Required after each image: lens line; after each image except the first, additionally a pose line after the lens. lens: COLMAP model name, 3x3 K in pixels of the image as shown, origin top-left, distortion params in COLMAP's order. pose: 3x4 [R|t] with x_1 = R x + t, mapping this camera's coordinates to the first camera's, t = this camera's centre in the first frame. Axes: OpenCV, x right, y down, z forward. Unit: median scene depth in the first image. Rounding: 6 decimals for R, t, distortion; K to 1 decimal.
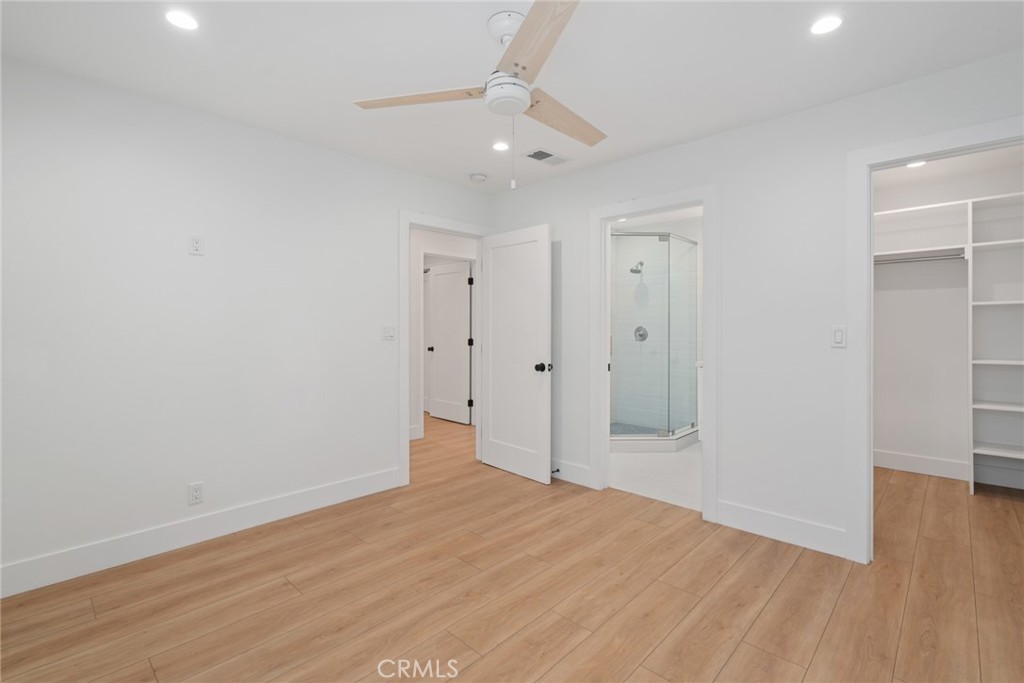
lens RADIAL K [[462.0, 0, 513.8], [0, 462.0, 334.5], [0, 0, 1]] dist [-0.003688, 0.000418]
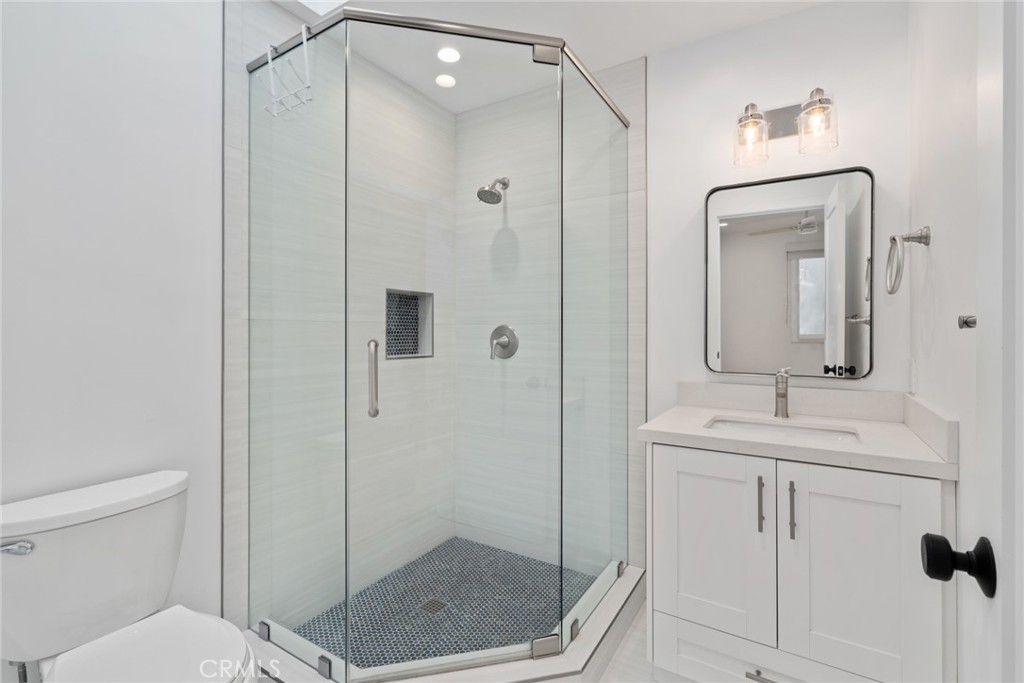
lens RADIAL K [[462.0, 0, 513.8], [0, 462.0, 334.5], [0, 0, 1]] dist [-0.003688, 0.000418]
pose [[0.979150, -0.000545, 0.203139, 0.196474], [0.001914, 0.999977, -0.006540, -0.005757], [-0.203131, 0.006792, 0.979128, 0.569742]]
